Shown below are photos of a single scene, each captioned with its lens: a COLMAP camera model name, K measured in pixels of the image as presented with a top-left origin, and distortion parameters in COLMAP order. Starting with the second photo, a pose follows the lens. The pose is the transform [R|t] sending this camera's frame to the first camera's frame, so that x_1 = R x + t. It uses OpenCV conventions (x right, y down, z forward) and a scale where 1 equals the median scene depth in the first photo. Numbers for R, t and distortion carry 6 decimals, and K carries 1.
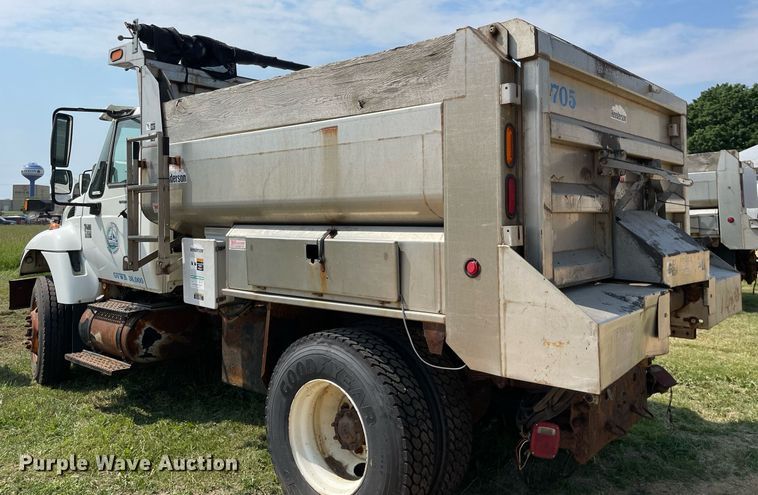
lens RADIAL K [[602.6, 0, 391.7], [0, 602.6, 195.3], [0, 0, 1]] dist [0.054730, -0.073320]
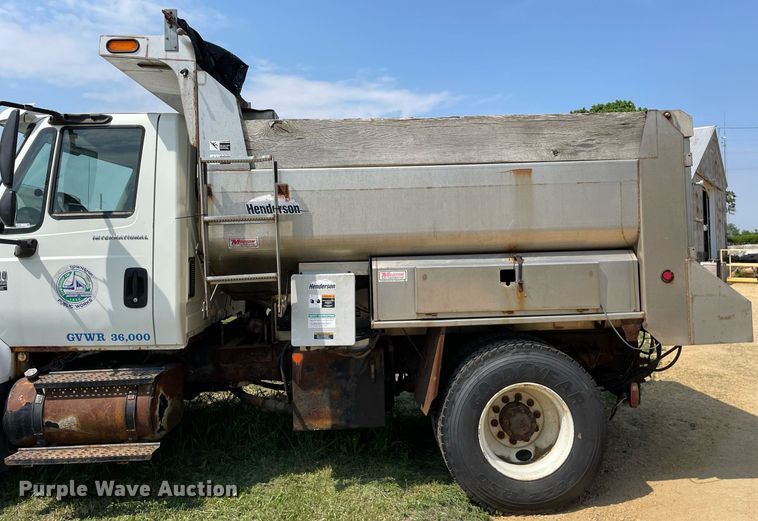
lens RADIAL K [[582.7, 0, 378.7], [0, 582.7, 249.1], [0, 0, 1]] dist [0.097672, -0.161006]
pose [[0.726552, -0.006460, 0.687081, -1.035554], [0.004248, 0.999979, 0.004909, 0.034274], [-0.687098, -0.000647, 0.726564, 0.338346]]
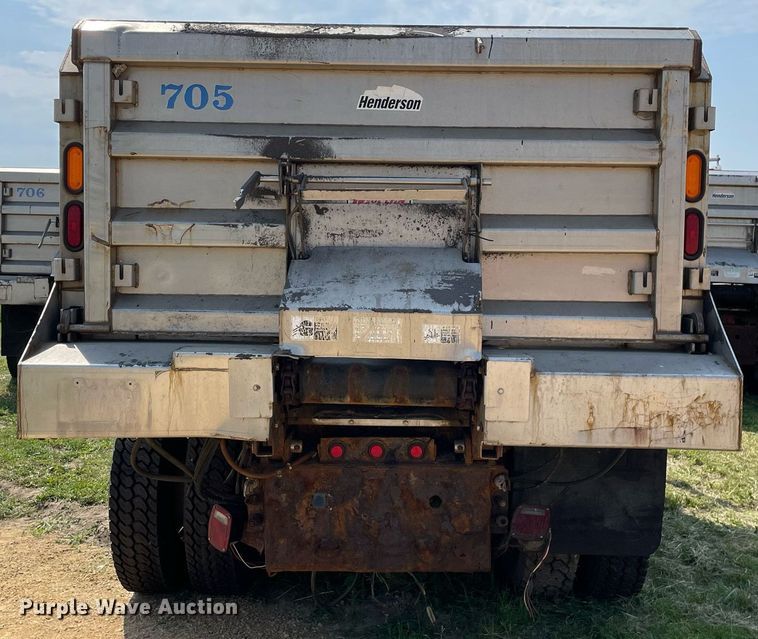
lens RADIAL K [[904.4, 0, 379.0], [0, 904.4, 303.2], [0, 0, 1]] dist [0.067432, -0.031181]
pose [[0.646795, 0.054380, -0.760723, 1.151160], [0.004077, 0.997194, 0.074750, 0.012983], [0.762653, -0.051450, 0.644759, 0.351635]]
